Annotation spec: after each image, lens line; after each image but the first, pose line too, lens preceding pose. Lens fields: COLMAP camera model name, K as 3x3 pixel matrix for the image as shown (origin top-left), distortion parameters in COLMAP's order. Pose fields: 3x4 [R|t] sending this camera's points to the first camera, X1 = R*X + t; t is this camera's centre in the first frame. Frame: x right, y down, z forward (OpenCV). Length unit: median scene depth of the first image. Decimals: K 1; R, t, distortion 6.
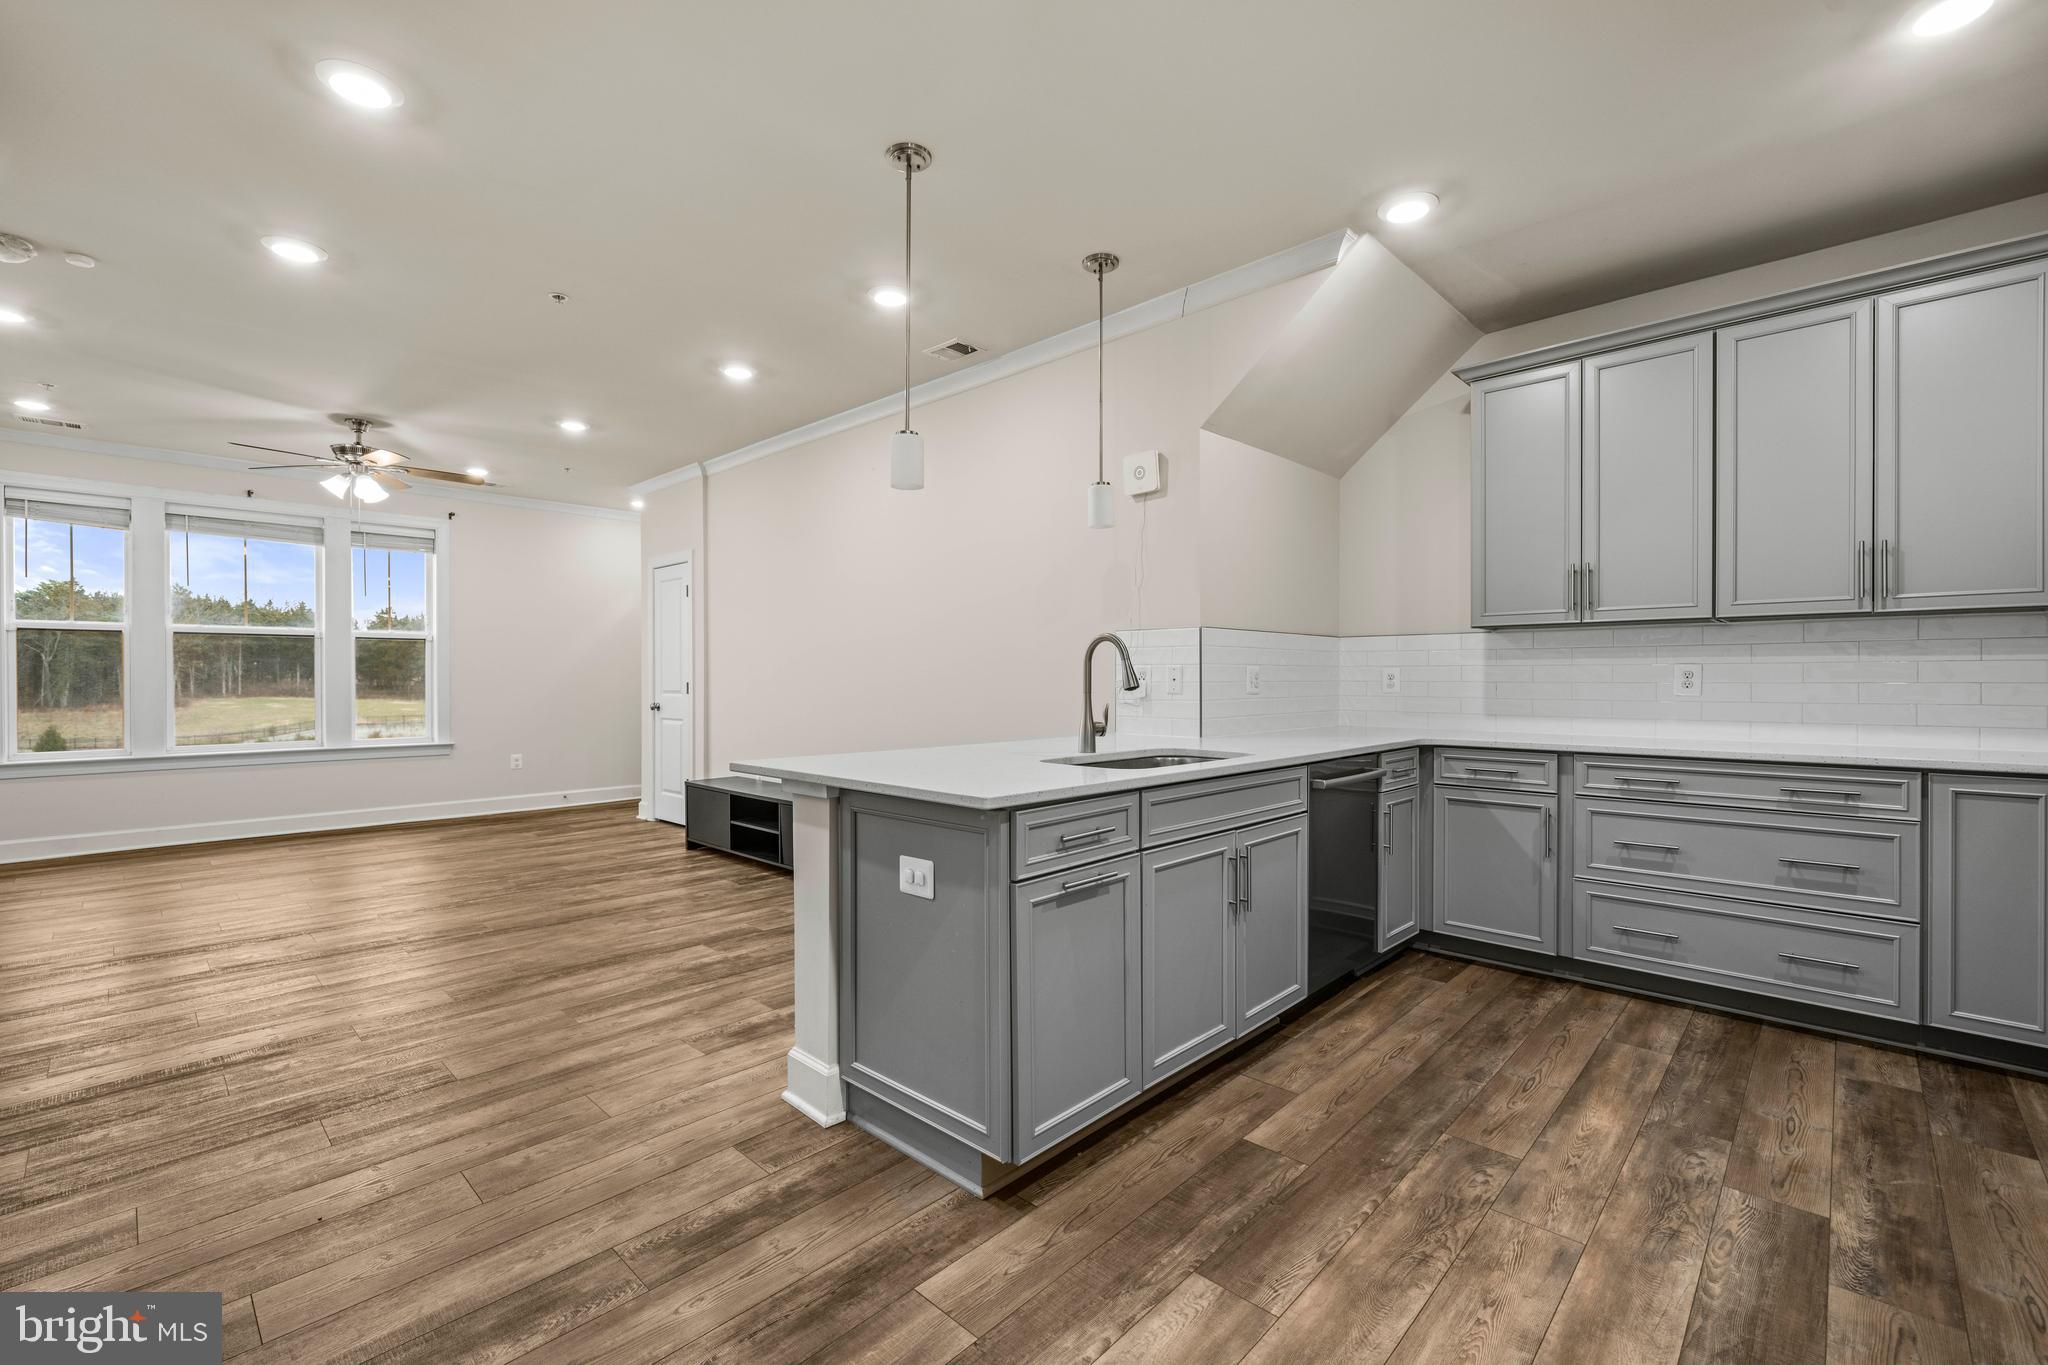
lens RADIAL K [[875.9, 0, 1032.9], [0, 875.9, 681.3], [0, 0, 1]] dist [-0.000122, 0.001054]
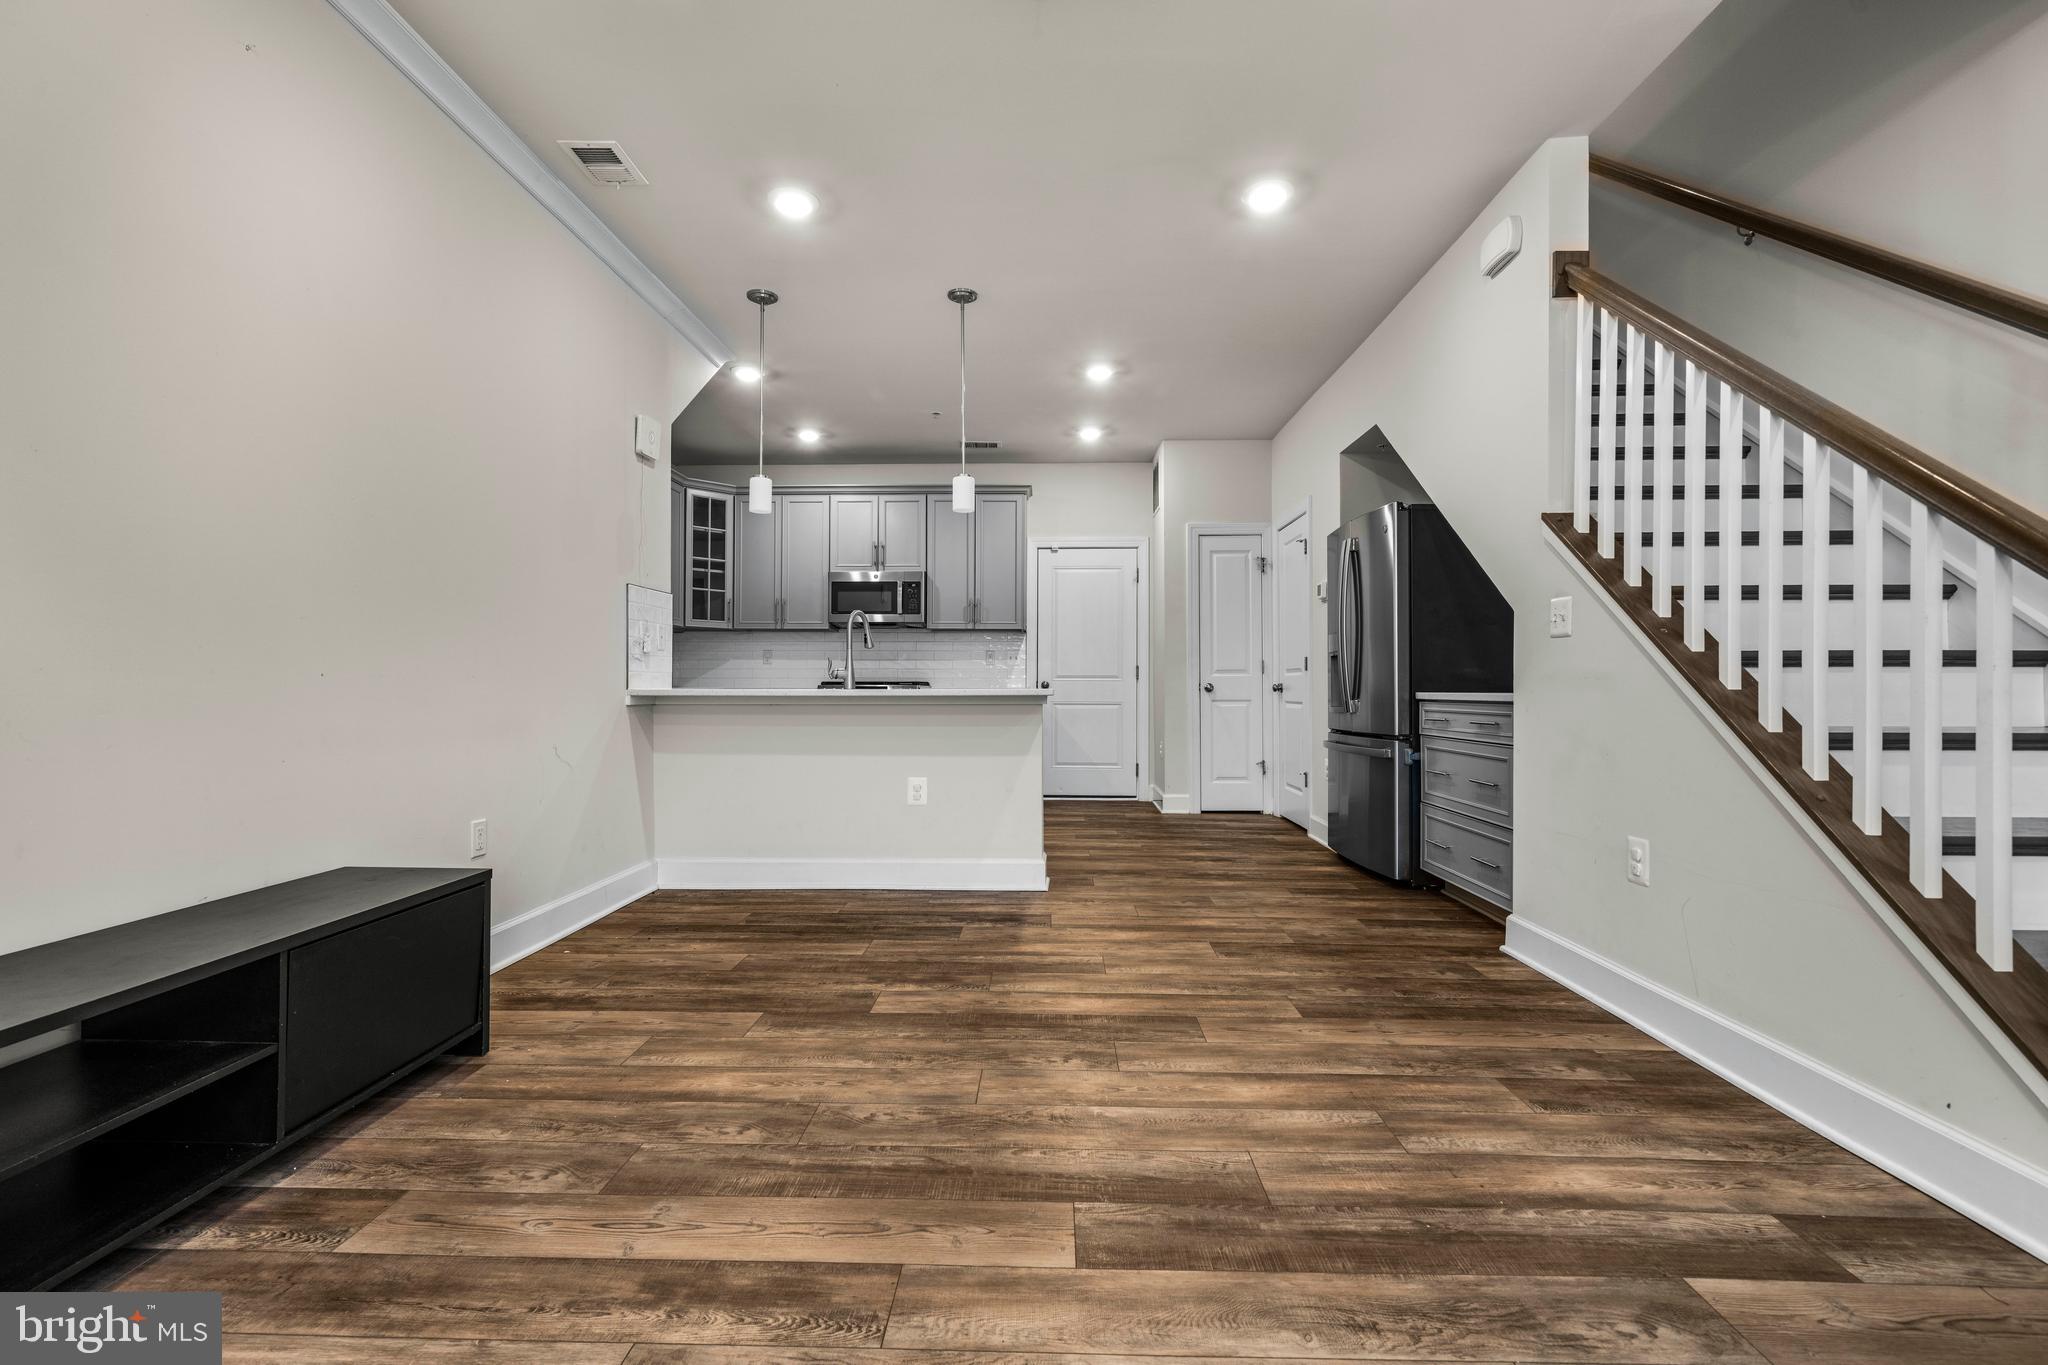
lens RADIAL K [[875.9, 0, 1022.7], [0, 875.9, 682.1], [0, 0, 1]] dist [-0.000122, 0.001054]
pose [[-0.660010, 0.003464, 0.751249, -1.056837], [0.003370, 0.999993, -0.001650, 0.062743], [-0.751250, 0.001443, -0.660017, 1.504705]]
